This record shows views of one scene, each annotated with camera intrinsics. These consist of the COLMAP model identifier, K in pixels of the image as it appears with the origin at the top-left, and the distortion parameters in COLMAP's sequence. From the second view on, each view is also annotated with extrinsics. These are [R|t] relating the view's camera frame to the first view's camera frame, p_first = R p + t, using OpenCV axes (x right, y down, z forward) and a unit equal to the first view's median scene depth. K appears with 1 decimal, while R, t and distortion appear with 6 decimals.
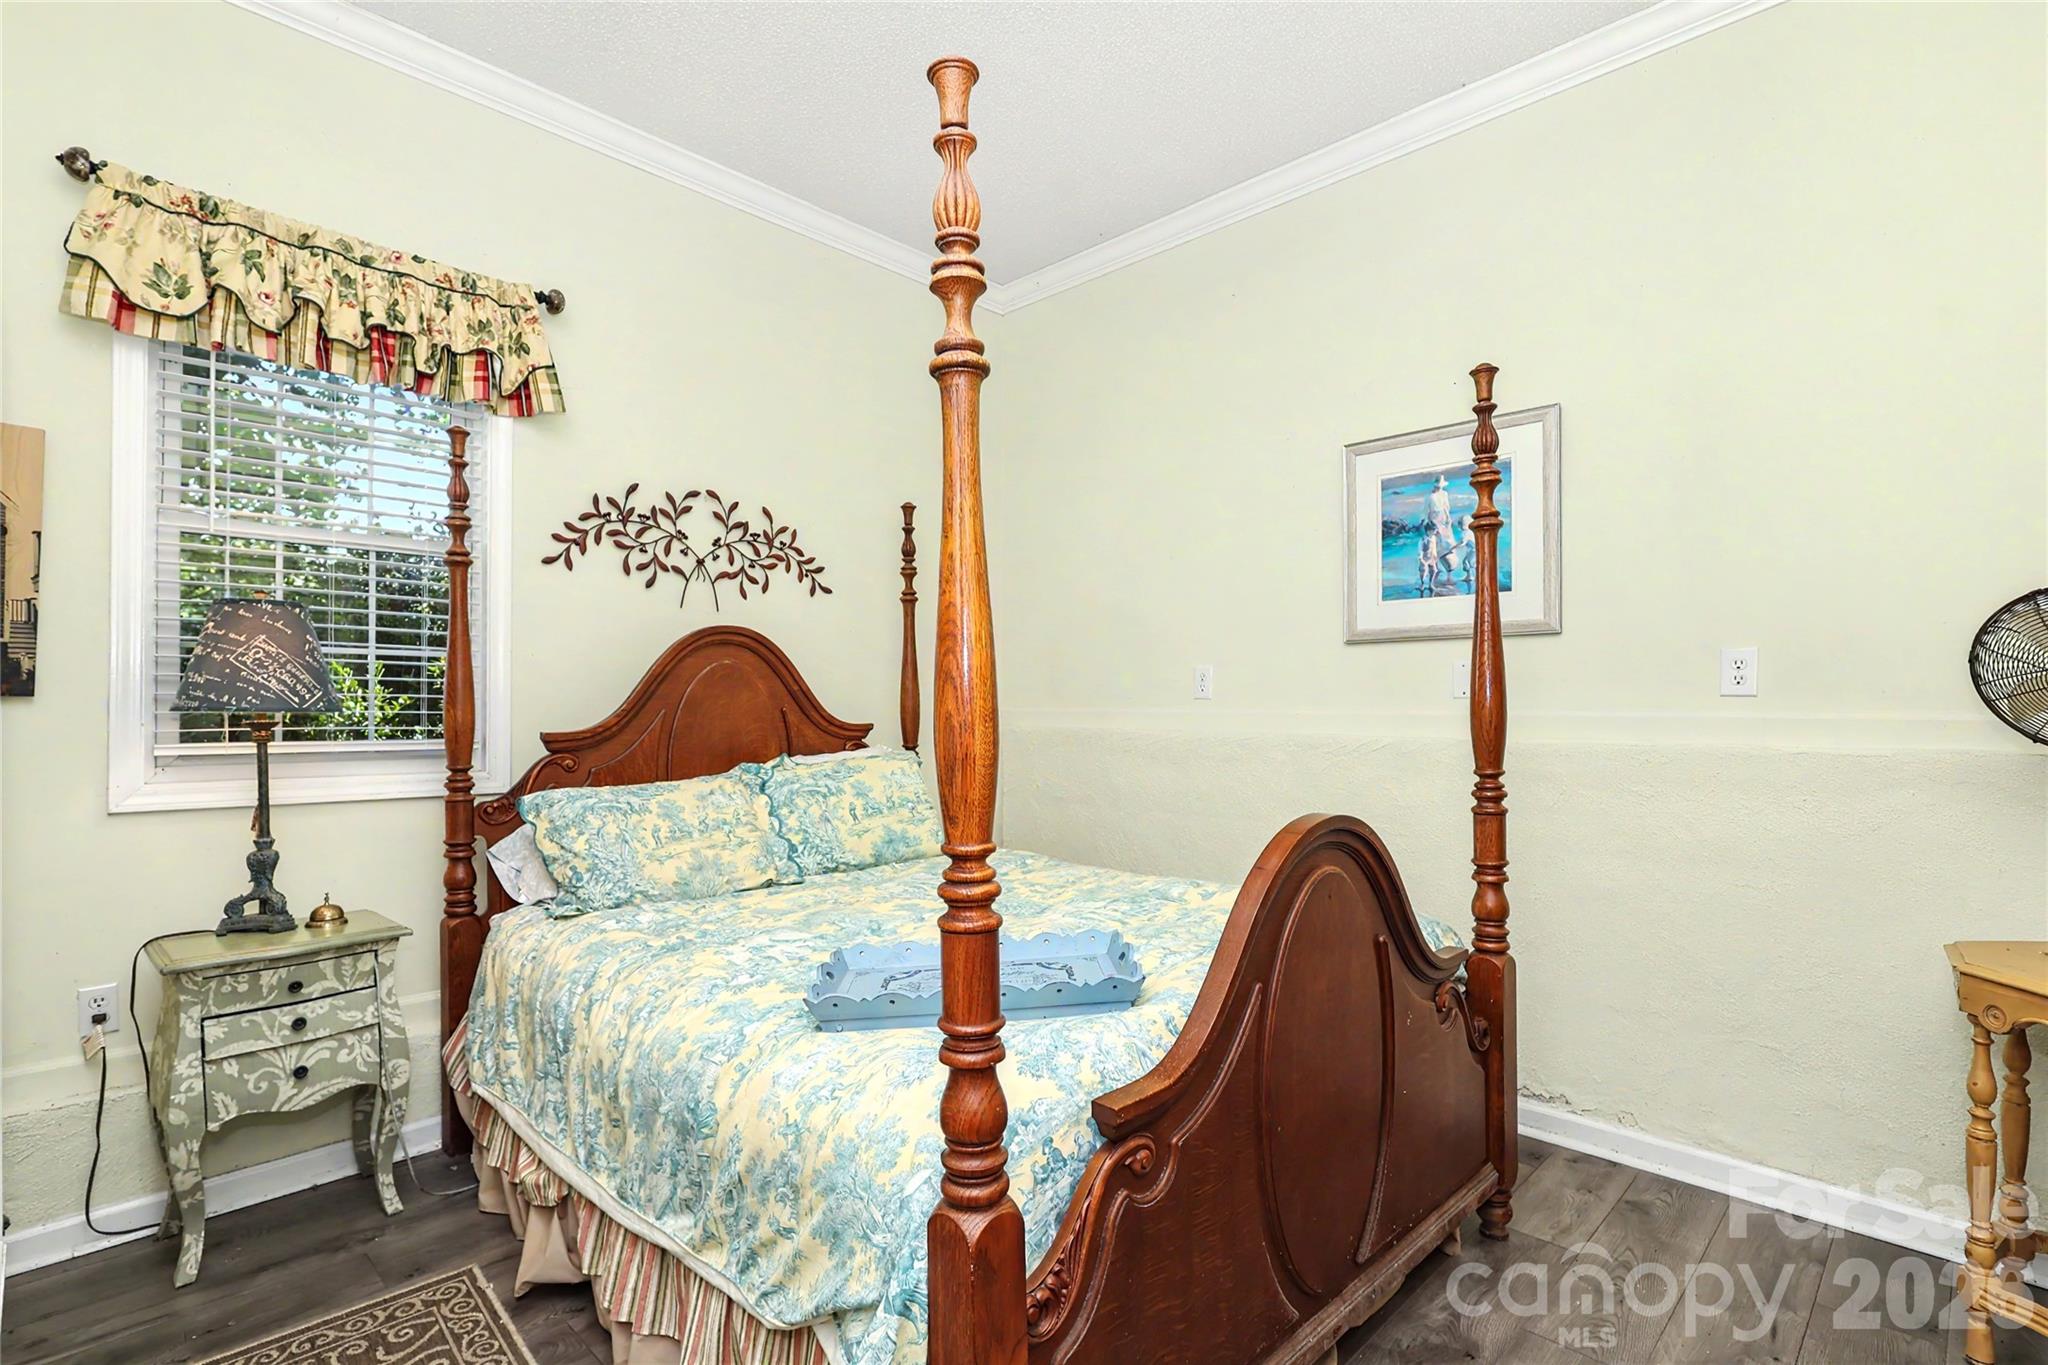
lens RADIAL K [[961.0, 0, 1022.8], [0, 961.0, 691.1], [0, 0, 1]] dist [-0.002627, -0.000653]
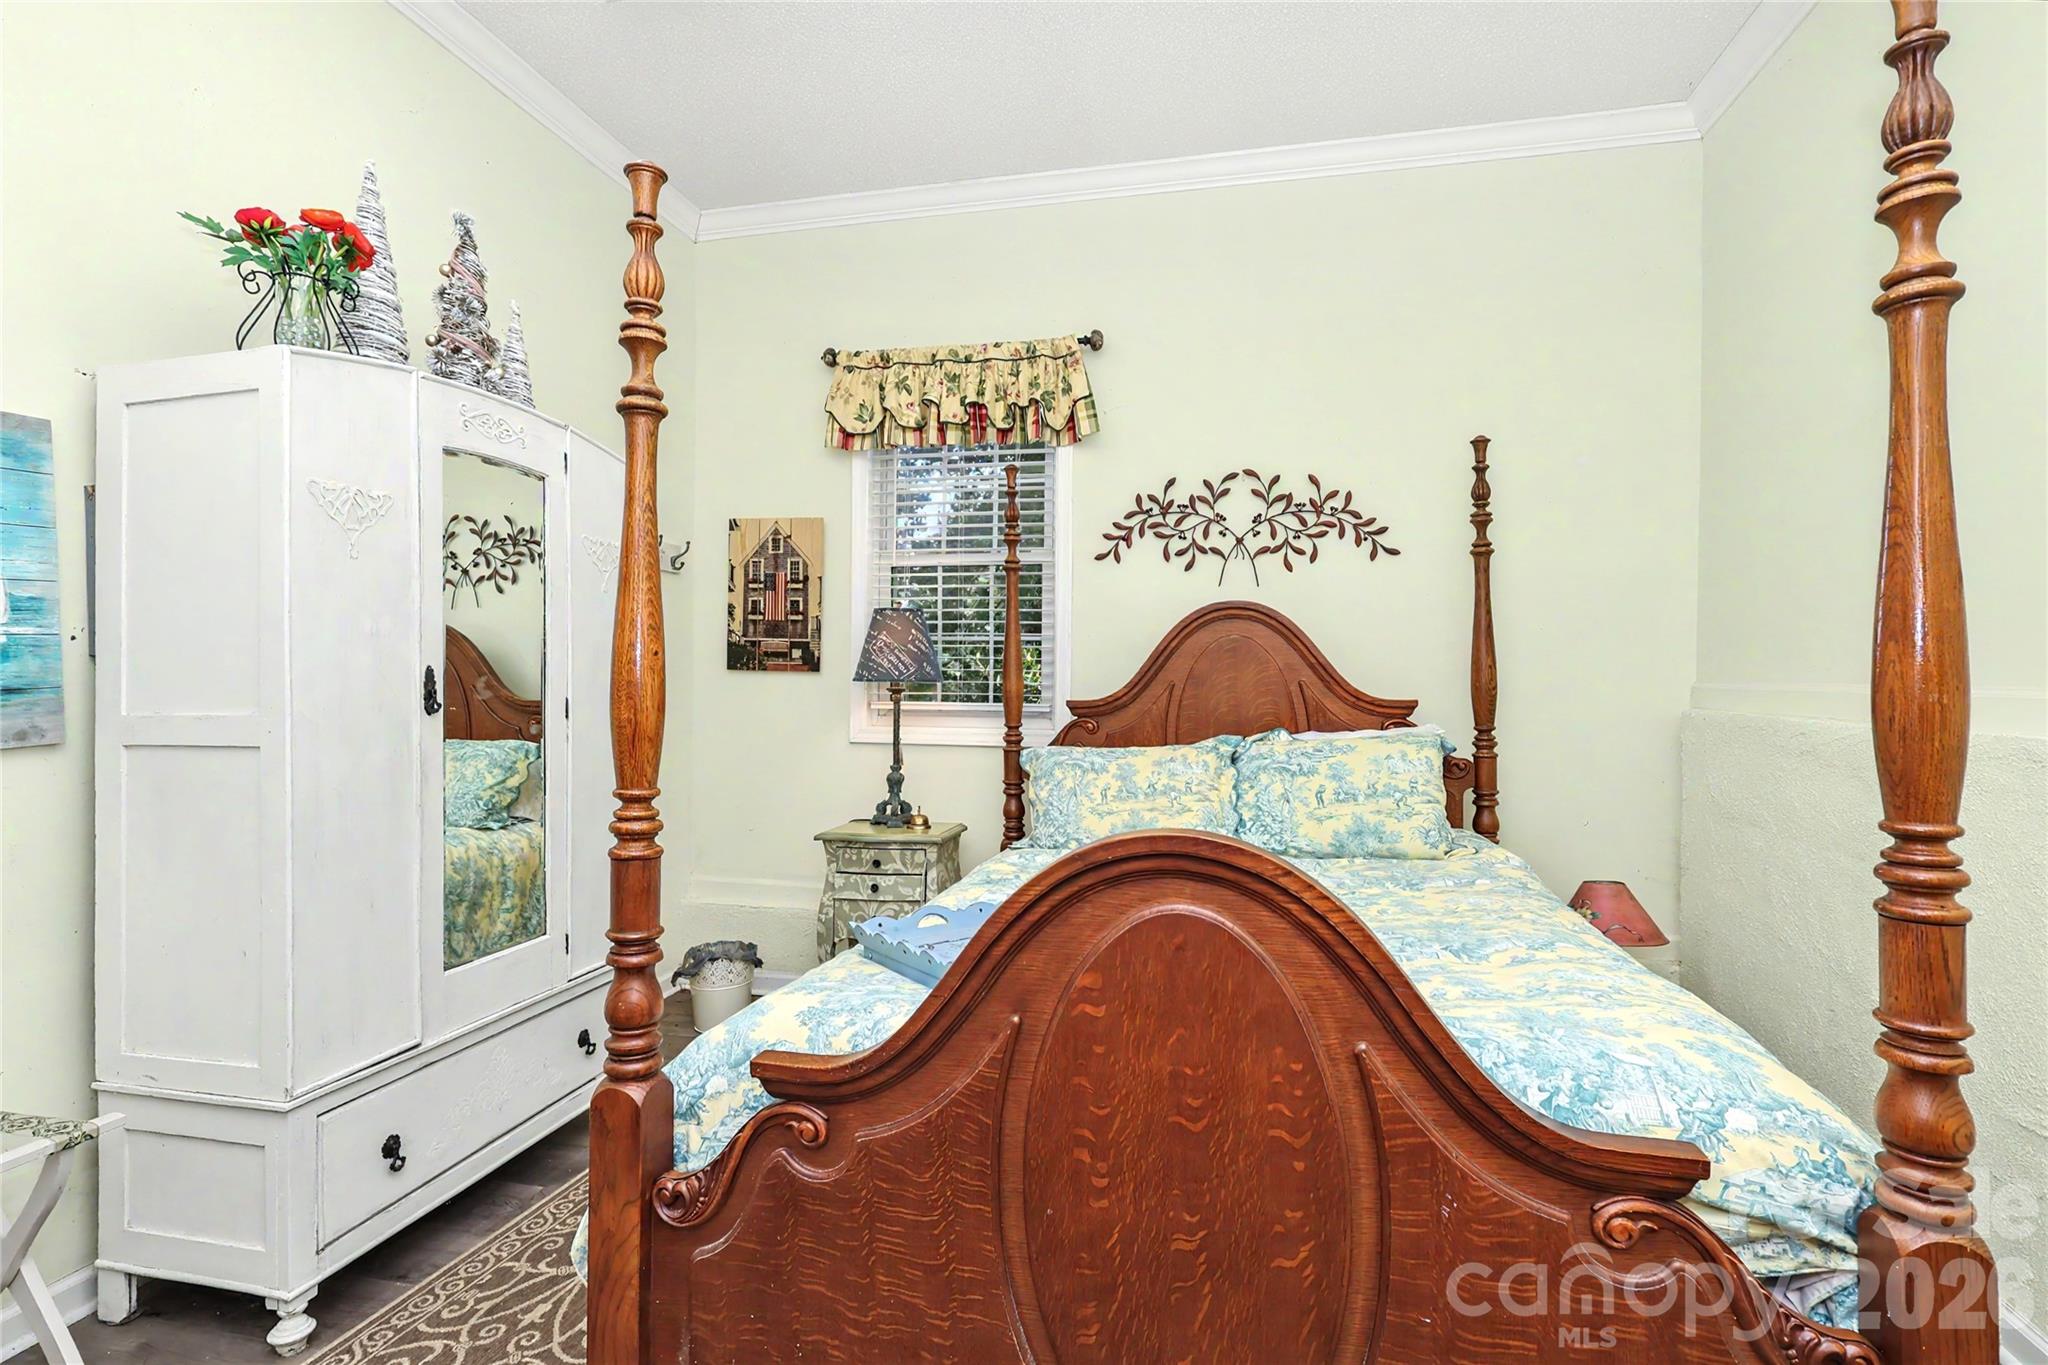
lens RADIAL K [[966.9, 0, 1027.5], [0, 966.9, 665.8], [0, 0, 1]] dist [0.000407, 0.000562]
pose [[0.533194, -0.007391, -0.845961, 0.467977], [0.008958, 0.999955, -0.003090, 0.002378], [0.845945, -0.005931, 0.533237, 0.274567]]
